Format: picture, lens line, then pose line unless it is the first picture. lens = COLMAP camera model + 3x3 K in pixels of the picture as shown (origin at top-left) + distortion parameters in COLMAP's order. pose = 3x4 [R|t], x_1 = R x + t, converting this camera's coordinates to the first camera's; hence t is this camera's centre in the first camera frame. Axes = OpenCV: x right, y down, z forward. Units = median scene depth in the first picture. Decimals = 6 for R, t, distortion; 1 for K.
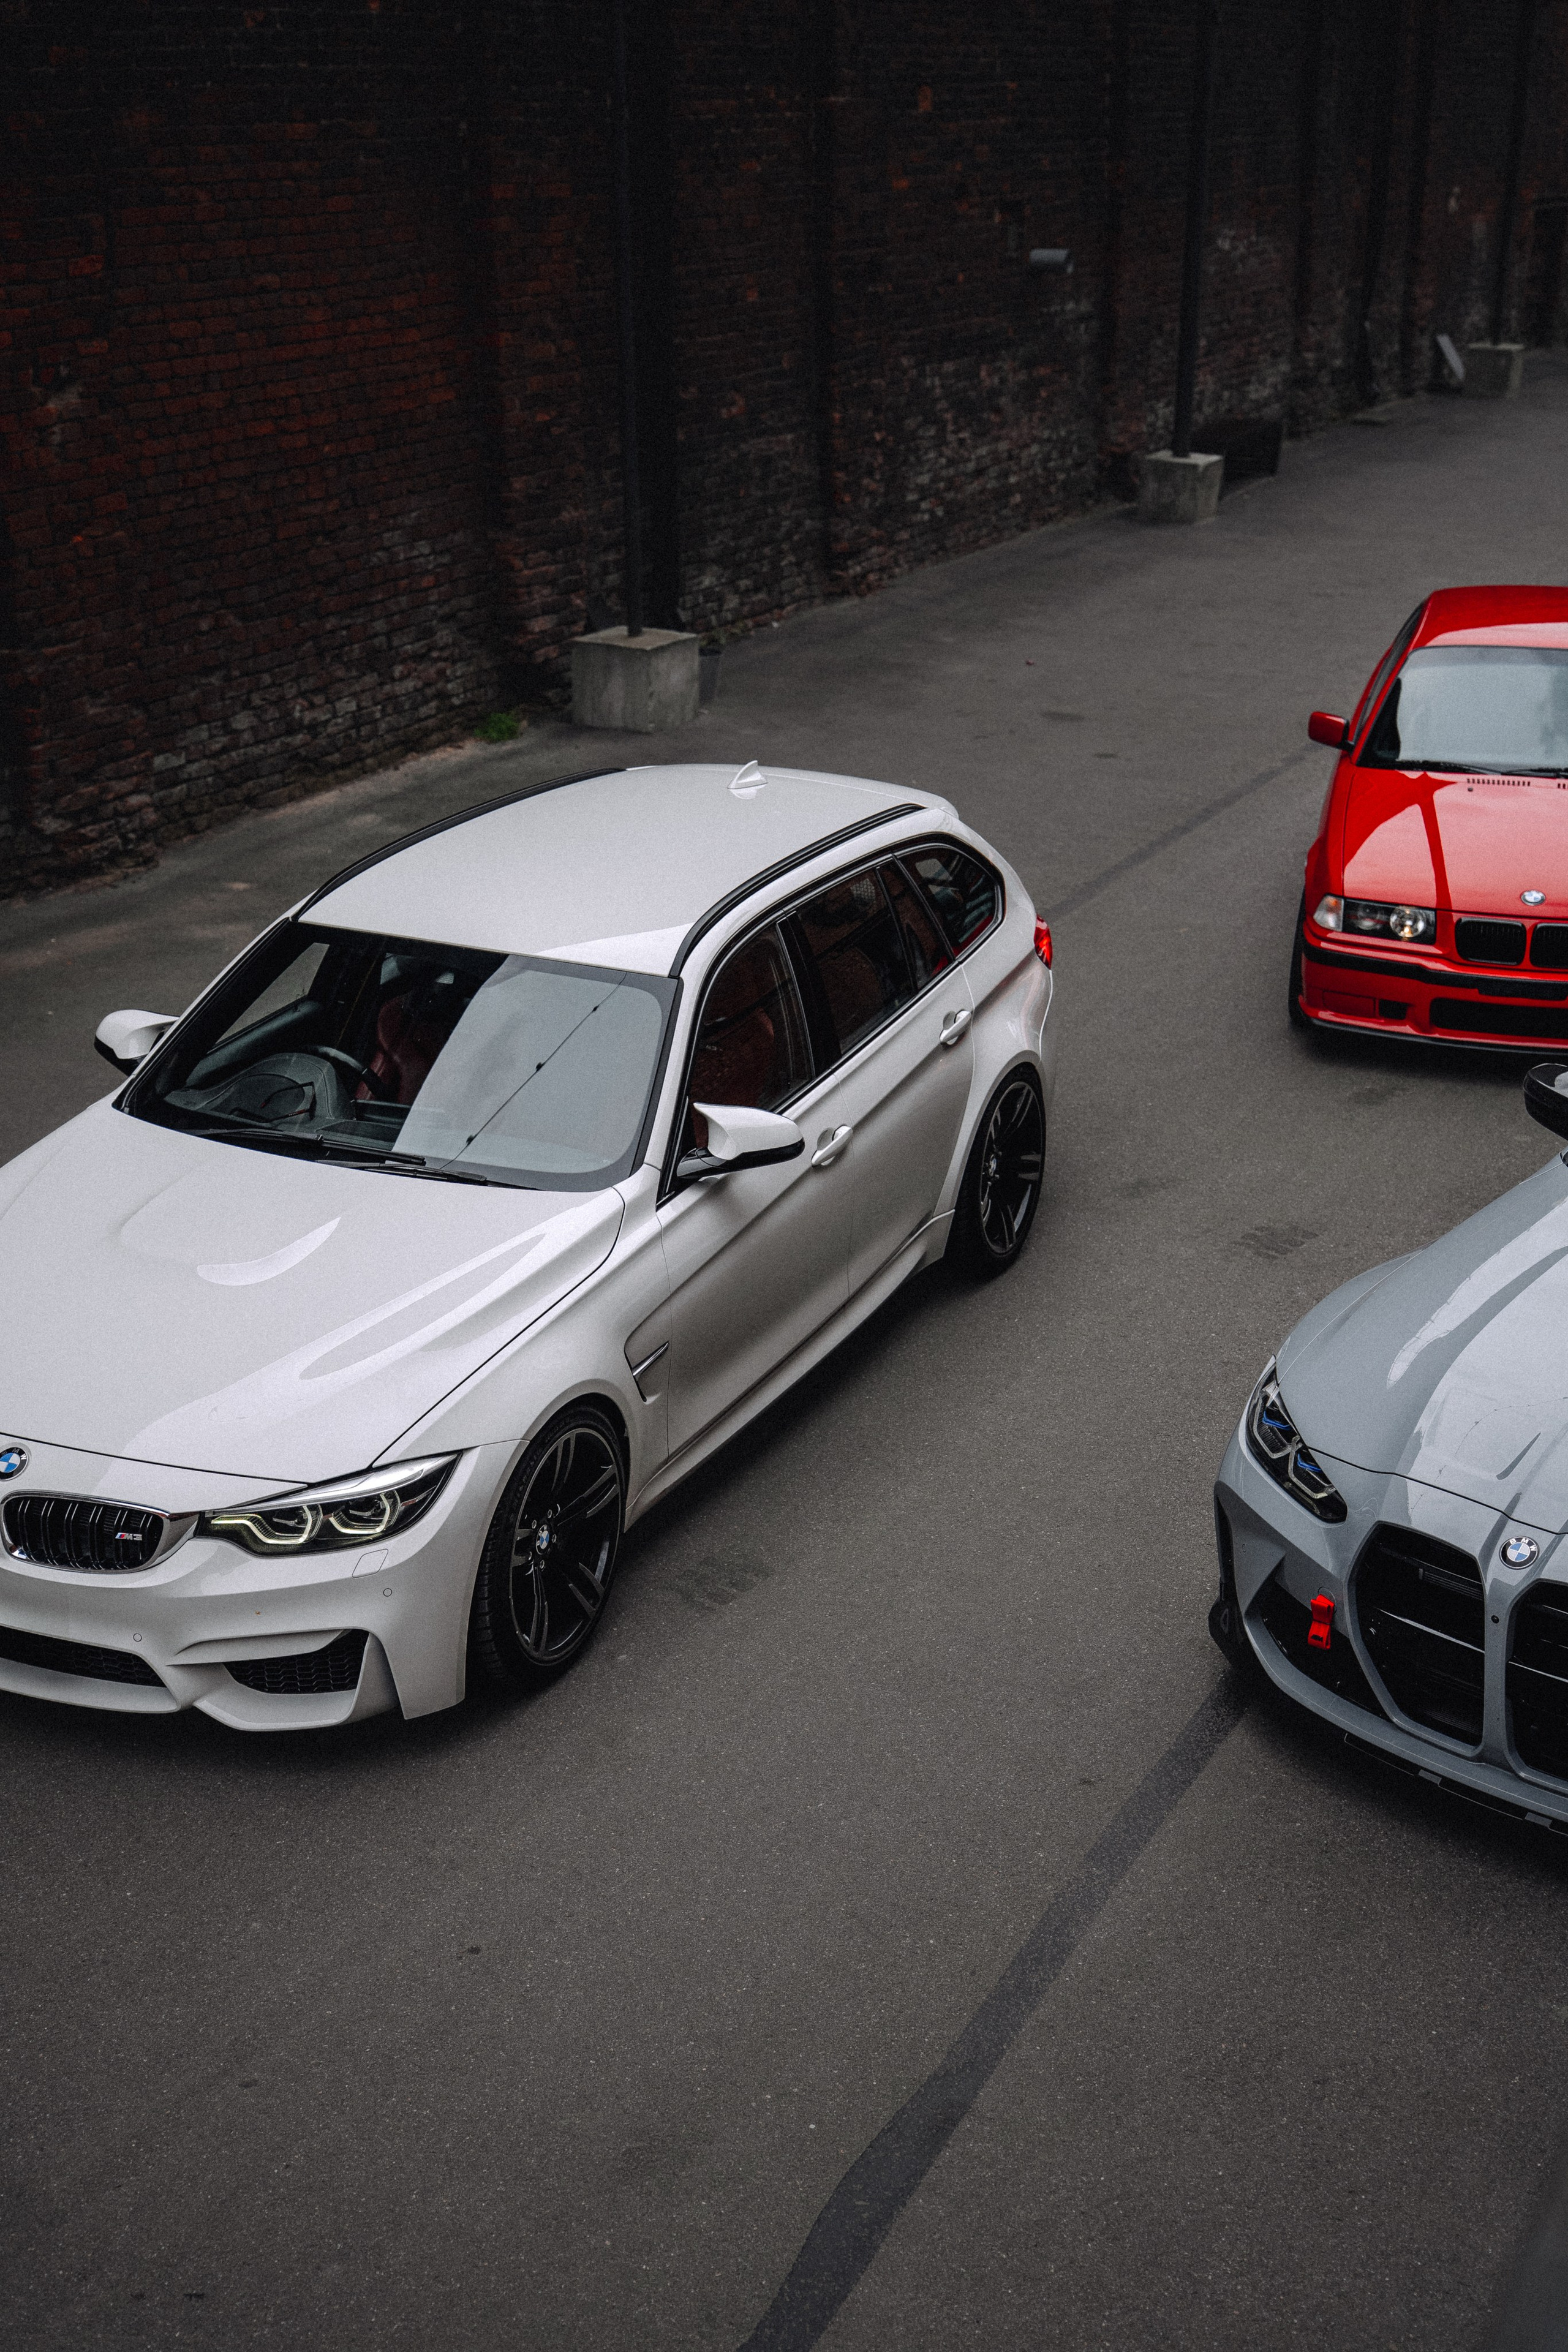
lens RADIAL K [[3158.5, 0, 800.7], [0, 3158.5, 1175.2], [0, 0, 1]] dist [0.147347, 0.000000]
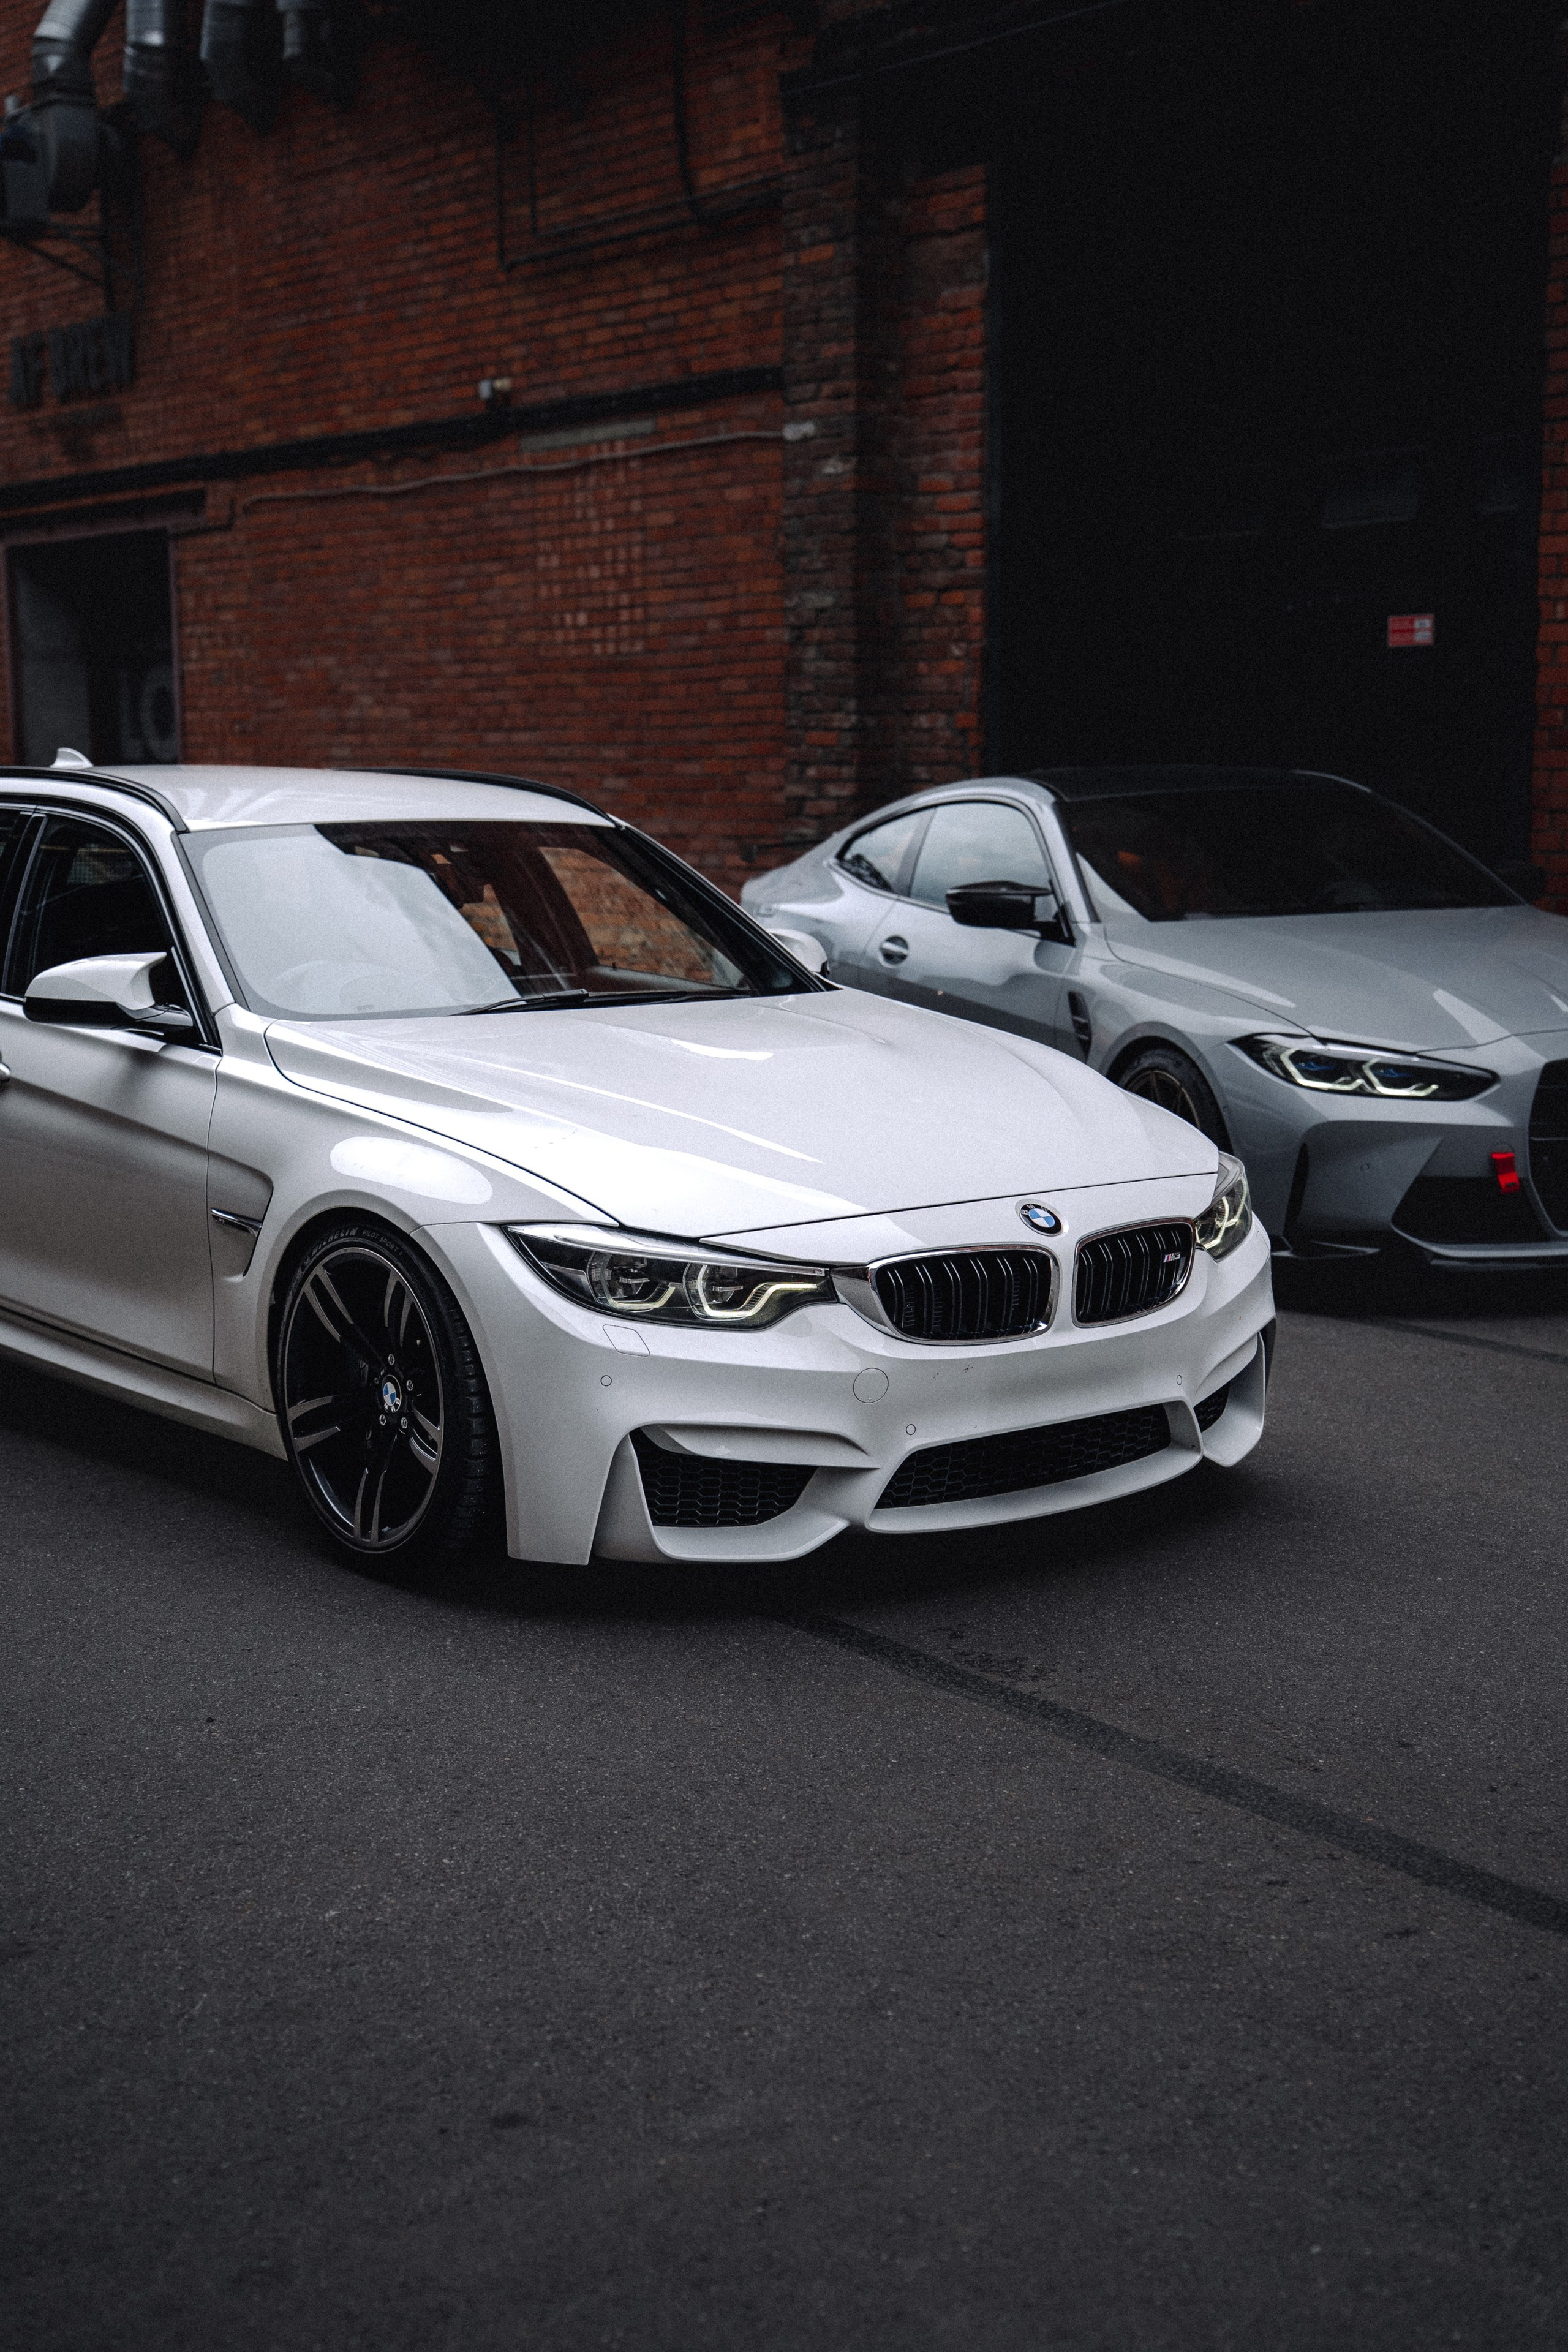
lens RADIAL K [[3153.0, 0, 701.2], [0, 3153.0, 1086.4], [0, 0, 1]] dist [0.147952, 0.000000]
pose [[0.469661, -0.111251, 0.875809, -0.463057], [0.308882, 0.950037, -0.044961, 0.030811], [-0.827049, 0.291638, 0.480558, 0.307860]]
